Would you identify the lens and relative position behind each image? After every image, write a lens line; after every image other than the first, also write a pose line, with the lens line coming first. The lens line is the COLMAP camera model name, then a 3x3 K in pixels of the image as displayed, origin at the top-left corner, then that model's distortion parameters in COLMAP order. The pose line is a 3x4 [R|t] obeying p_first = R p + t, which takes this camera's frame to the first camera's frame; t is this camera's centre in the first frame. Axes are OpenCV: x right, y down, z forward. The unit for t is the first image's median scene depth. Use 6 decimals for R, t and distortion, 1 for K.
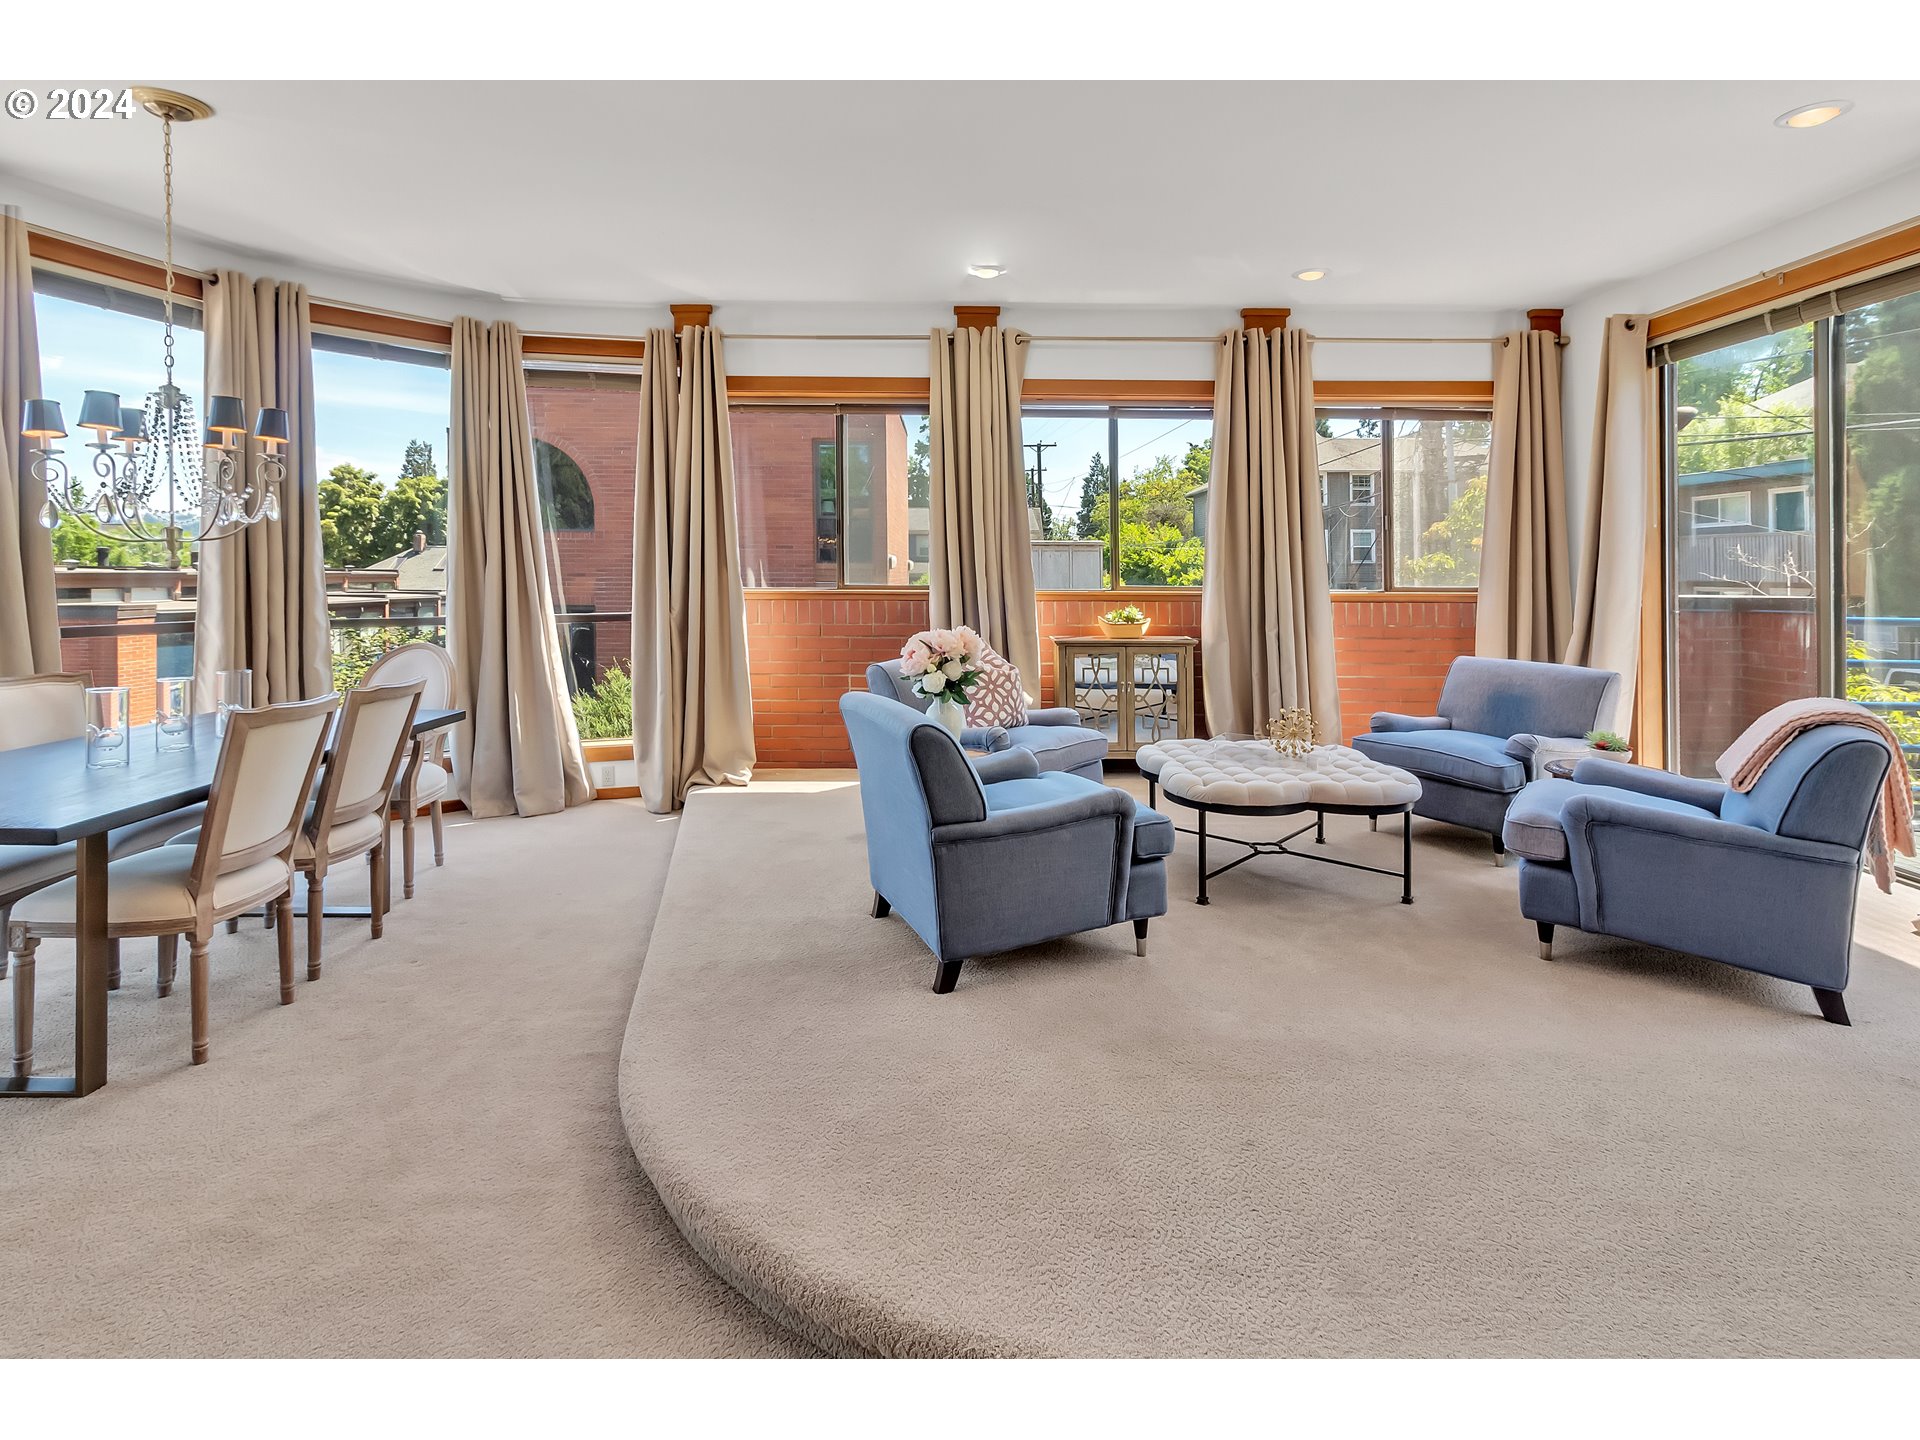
lens RADIAL K [[937.3, 0, 959.1], [0, 937.3, 596.5], [0, 0, 1]] dist [0.022581, -0.000057]
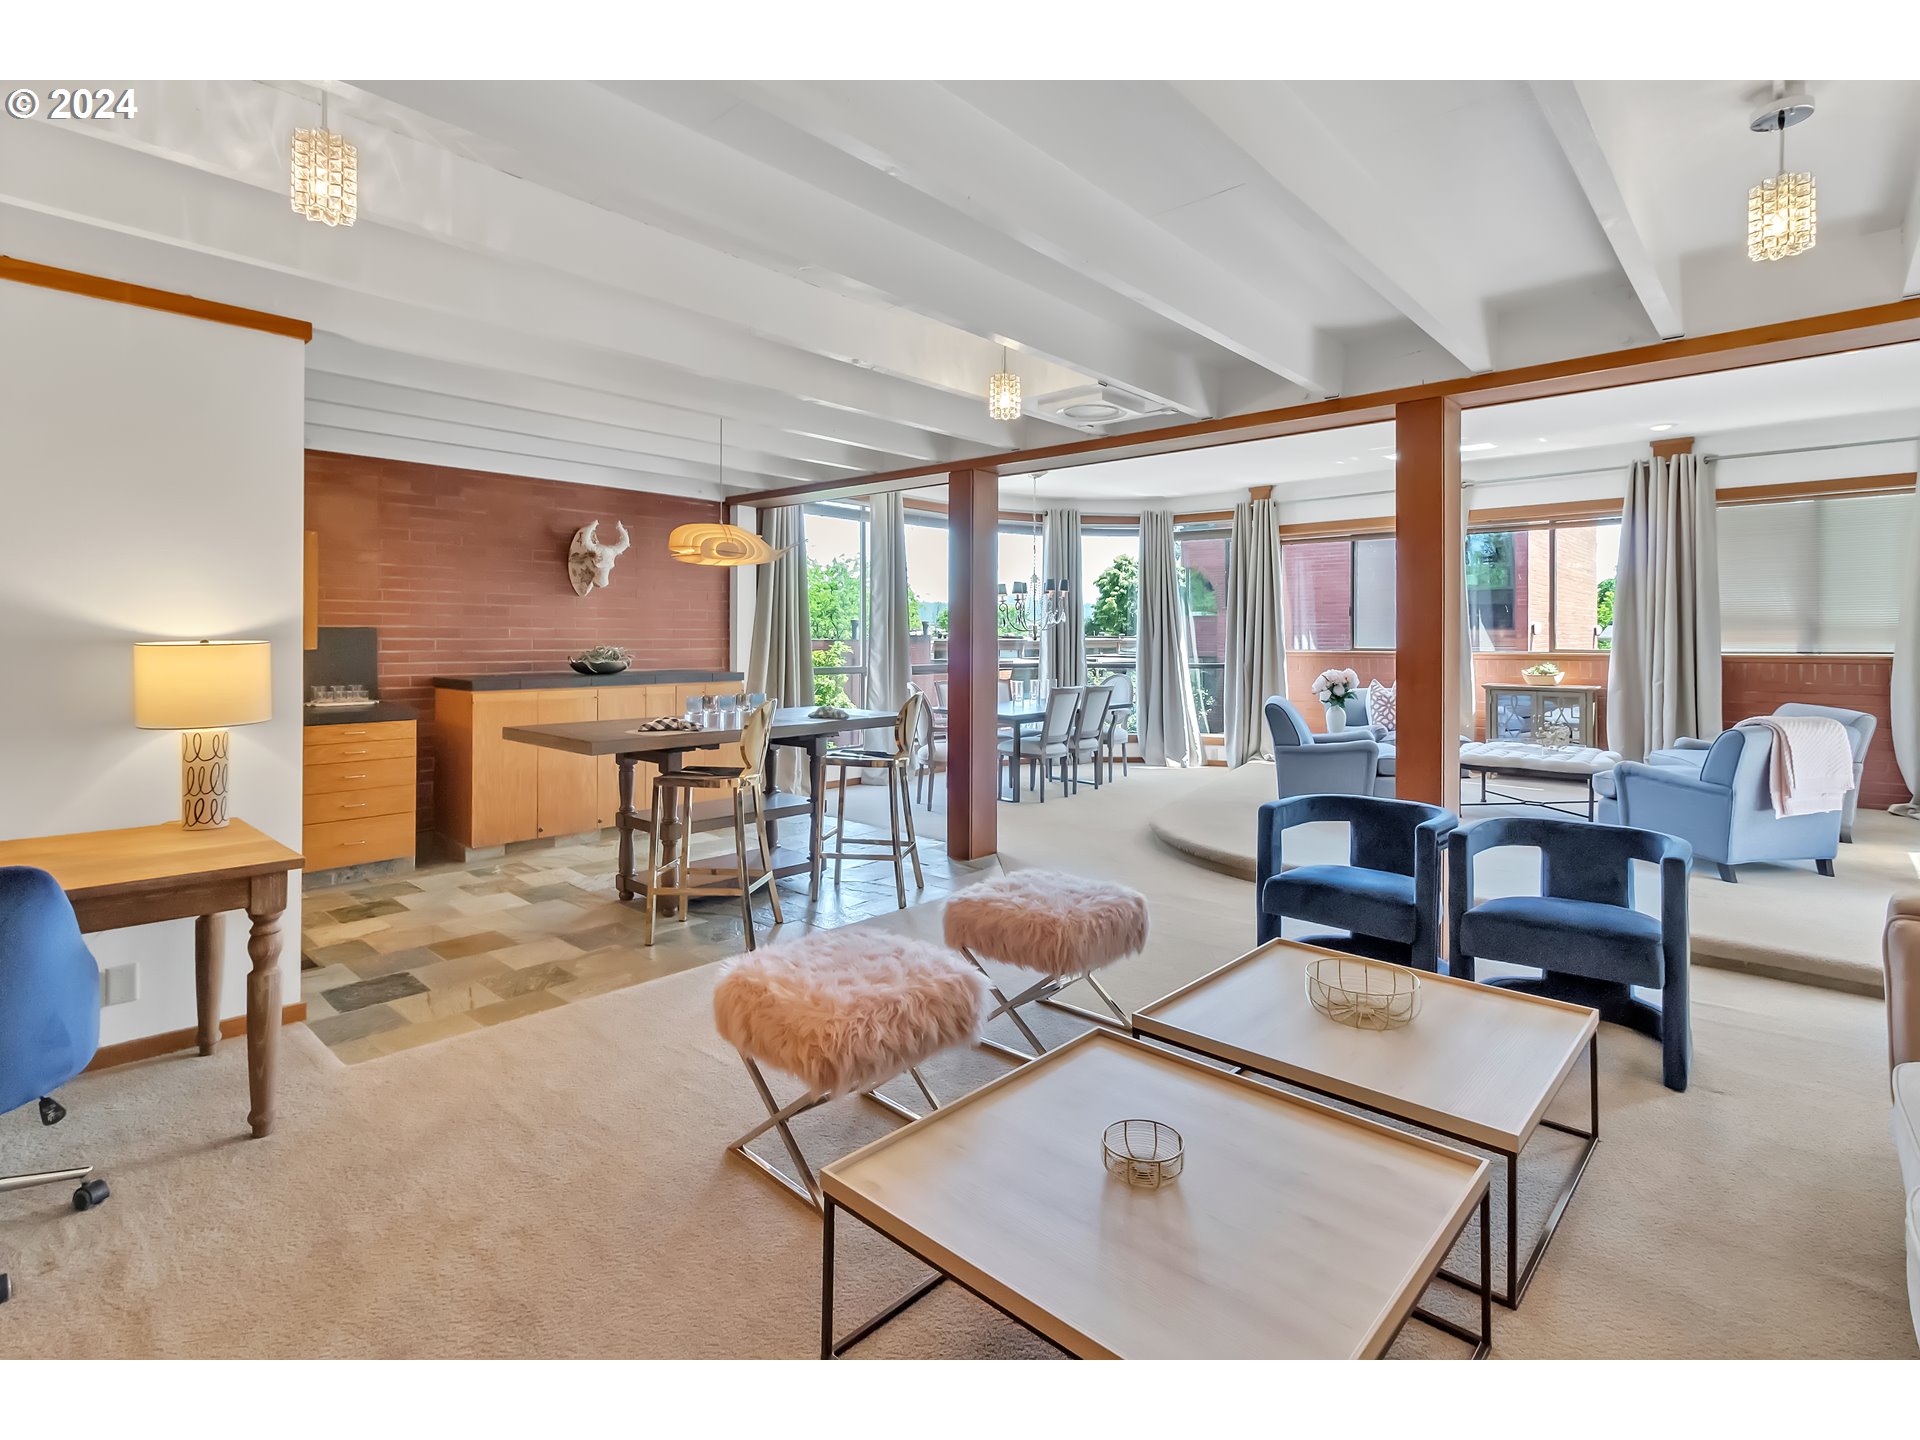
lens RADIAL K [[945.5, 0, 958.7], [0, 945.5, 604.8], [0, 0, 1]] dist [0.001343, 0.000102]
pose [[0.731404, -0.027367, -0.681396, 0.764454], [-0.014196, 0.998367, -0.055336, 0.019685], [0.681797, 0.050146, 0.729821, -0.997540]]
